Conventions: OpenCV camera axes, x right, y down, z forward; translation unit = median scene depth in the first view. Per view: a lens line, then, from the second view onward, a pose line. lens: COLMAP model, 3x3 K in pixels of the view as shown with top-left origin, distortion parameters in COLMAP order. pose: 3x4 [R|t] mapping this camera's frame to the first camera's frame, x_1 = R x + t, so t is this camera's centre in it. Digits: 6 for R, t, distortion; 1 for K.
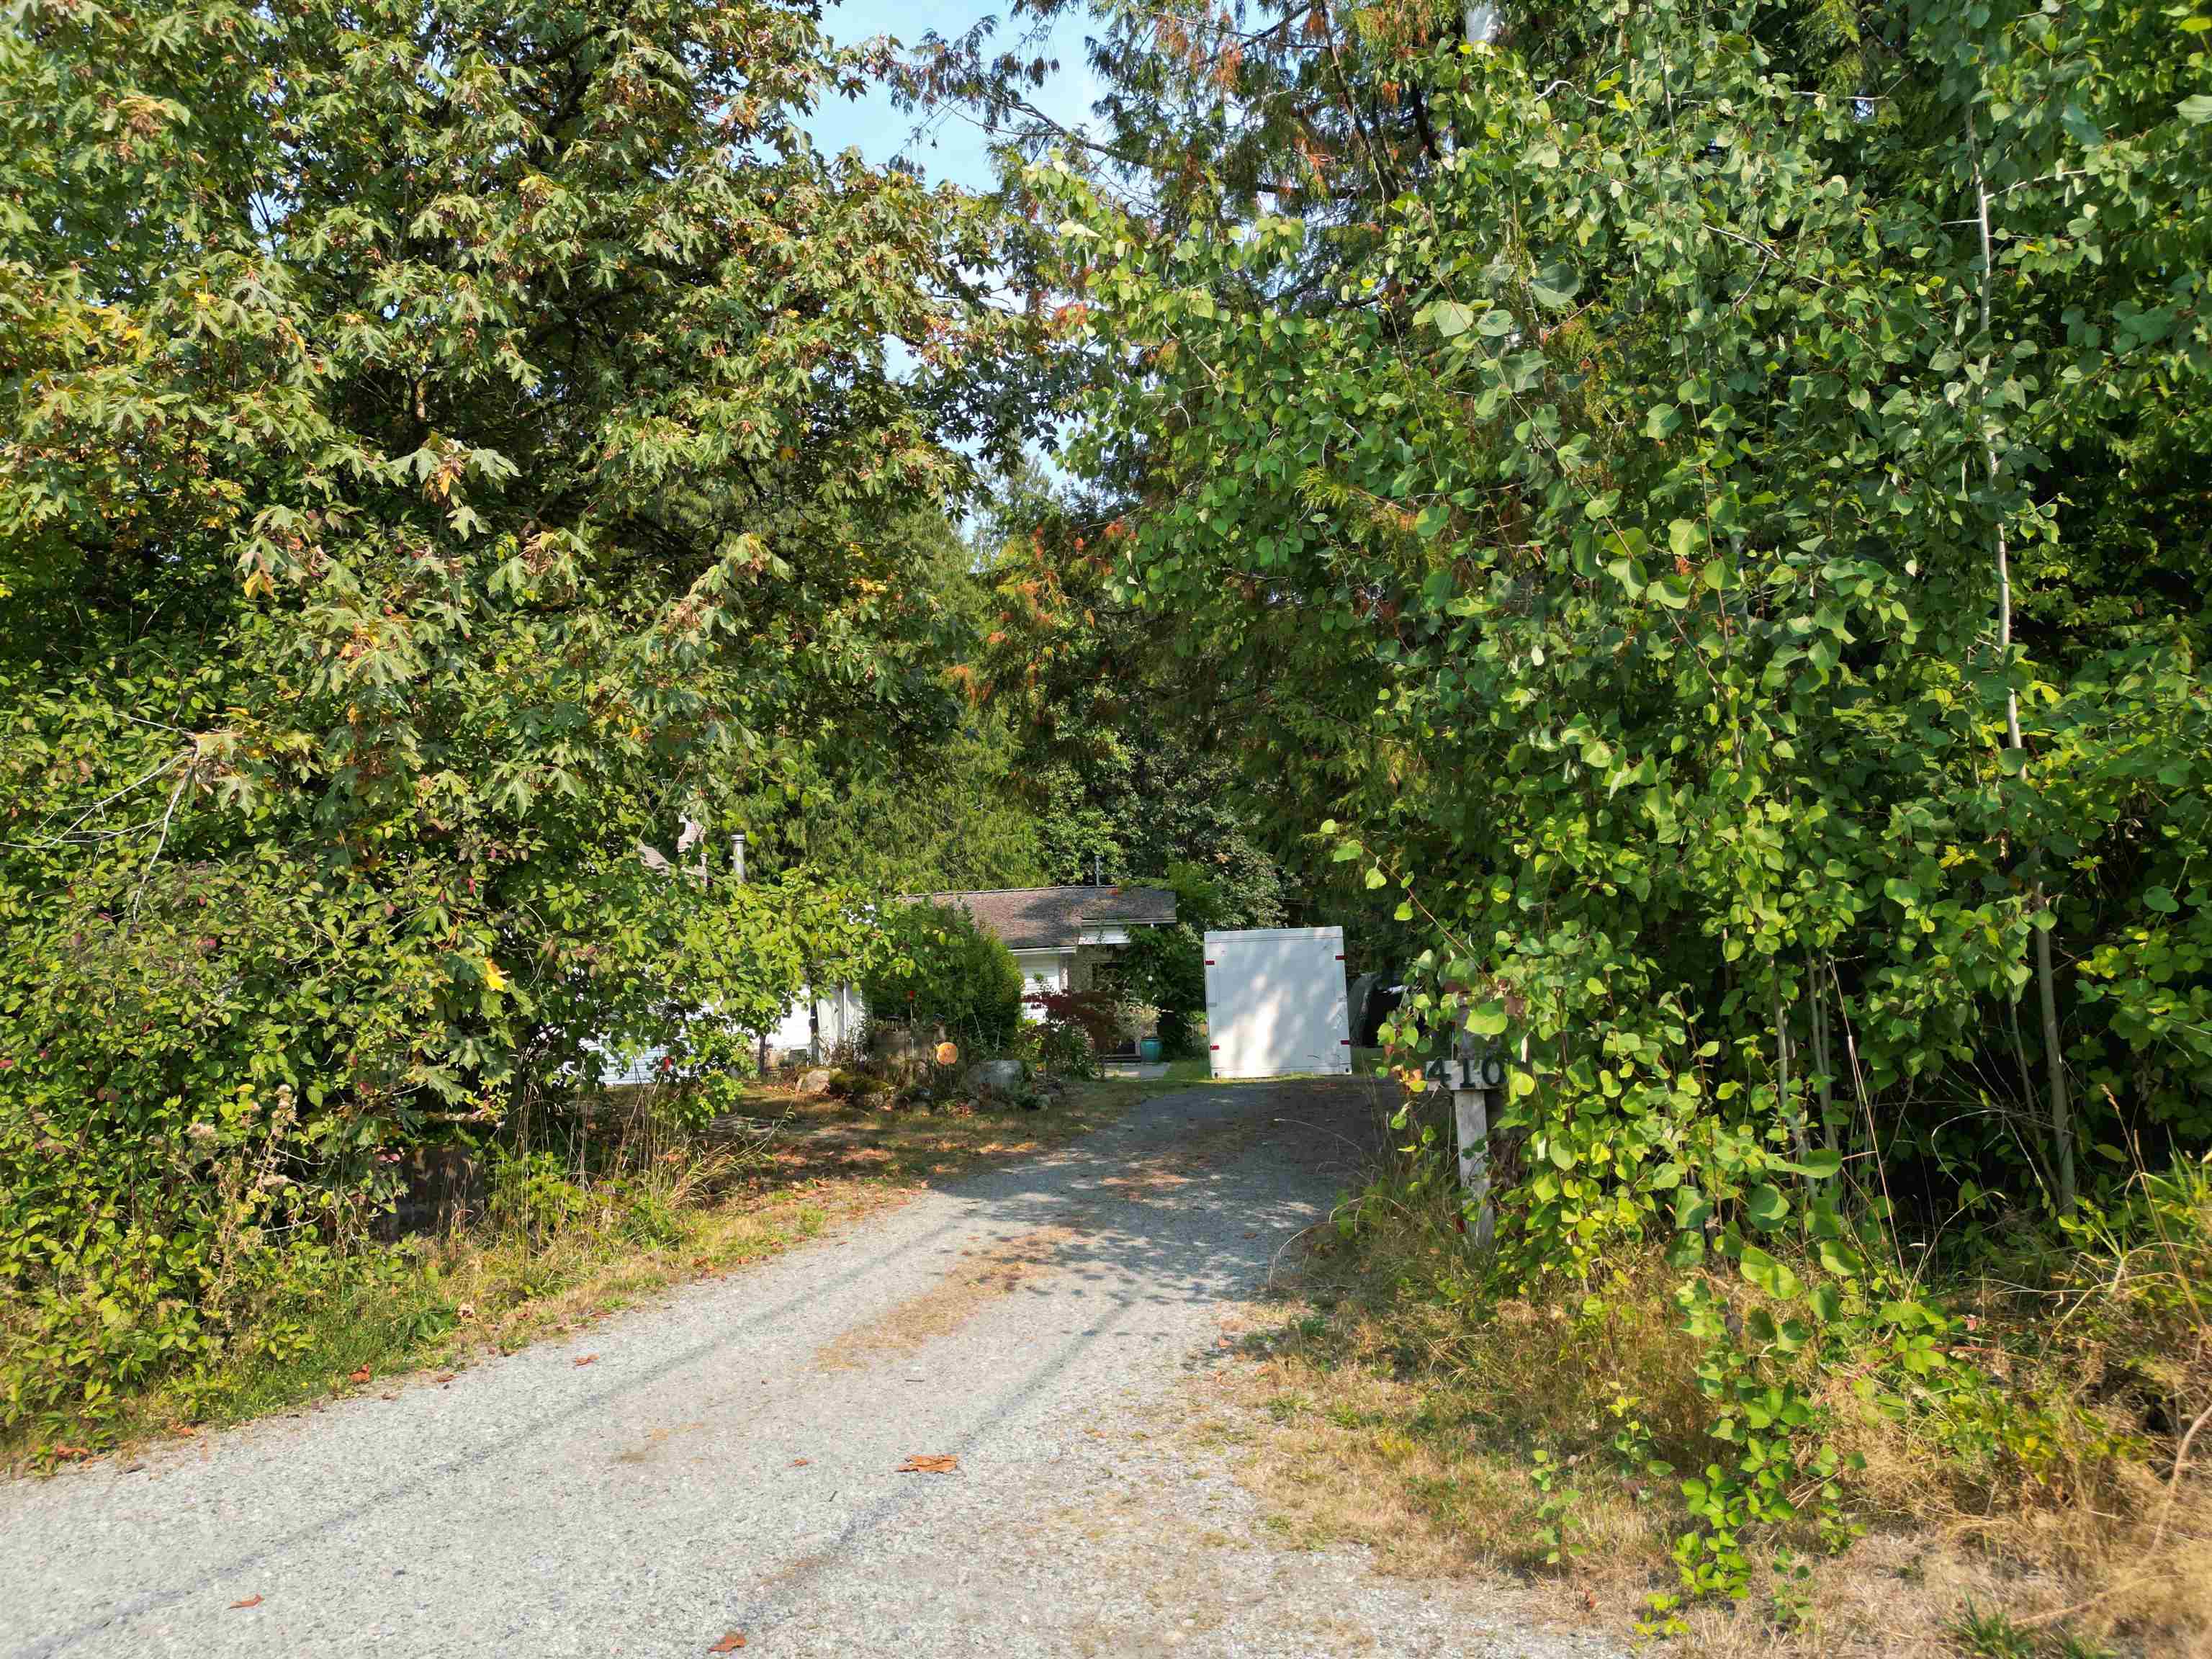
lens RADIAL K [[1497.2, 0, 1135.9], [0, 1497.2, 833.6], [0, 0, 1]] dist [0.049793, -0.061228]
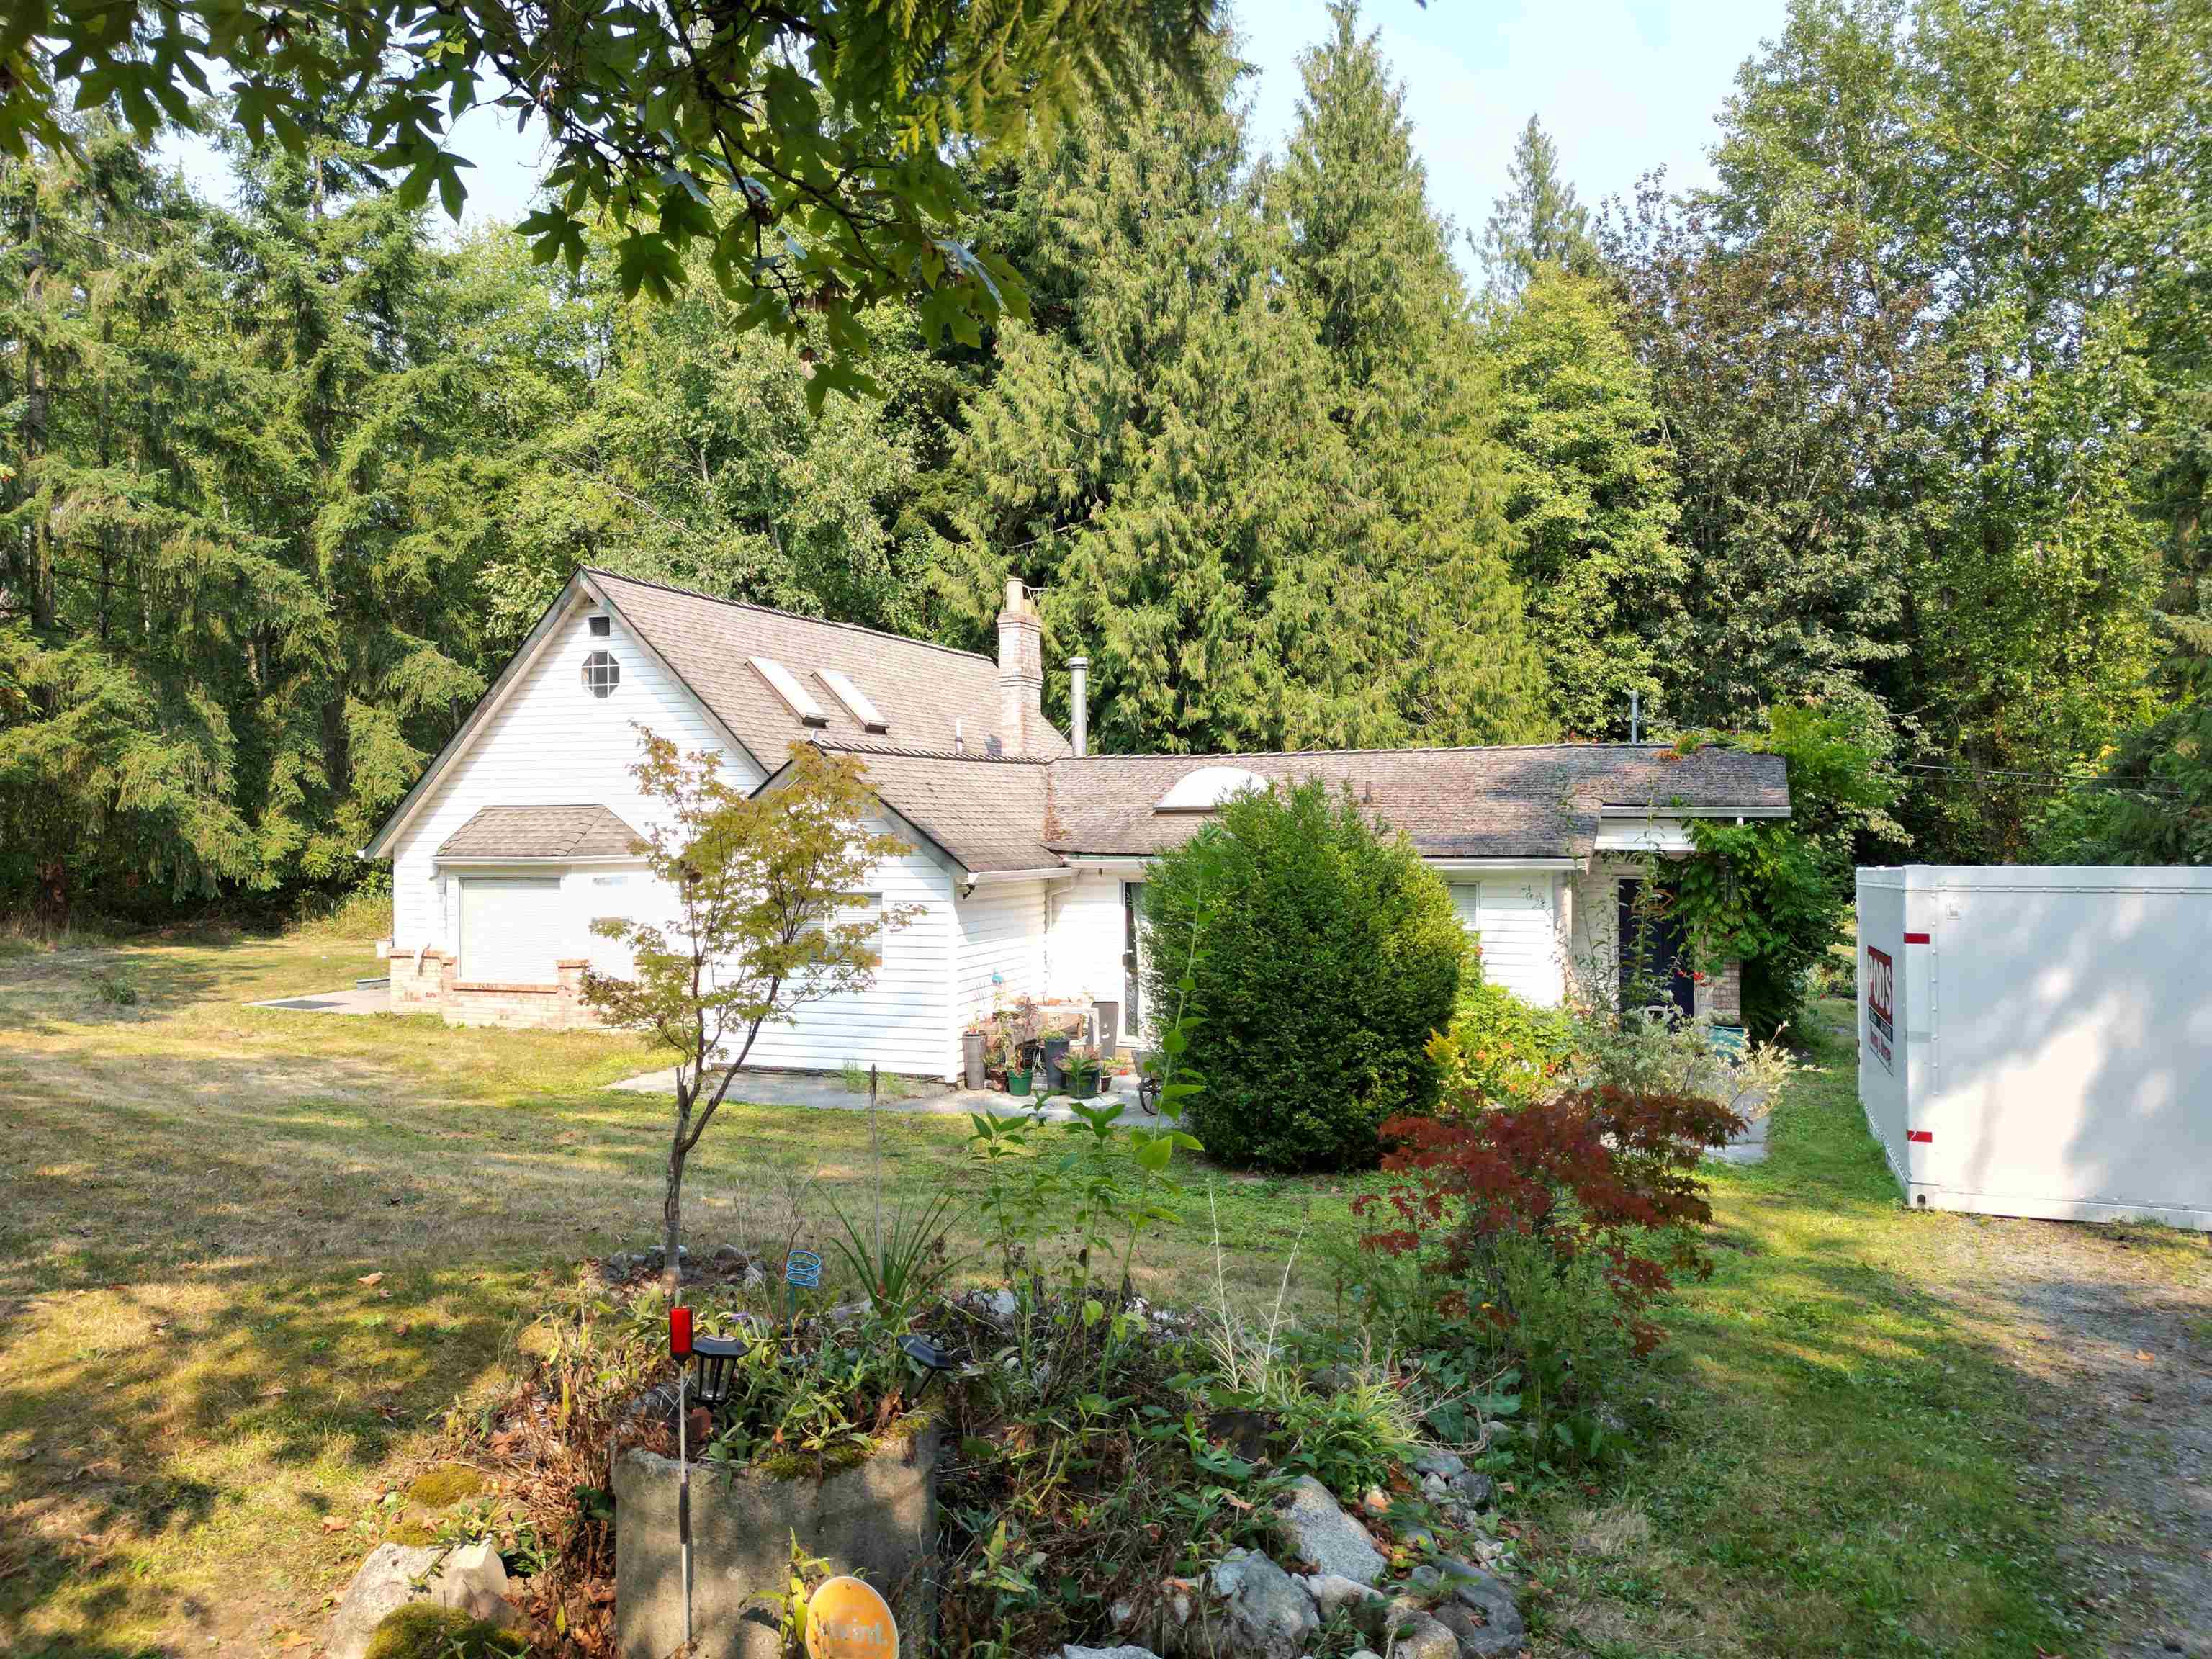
lens RADIAL K [[1497.2, 0, 1135.9], [0, 1497.2, 833.6], [0, 0, 1]] dist [0.049793, -0.061228]
pose [[0.943199, 0.037115, -0.330147, -0.008635], [-0.003371, 0.994758, 0.102200, 0.007344], [0.332210, -0.095283, 0.938380, 0.239655]]
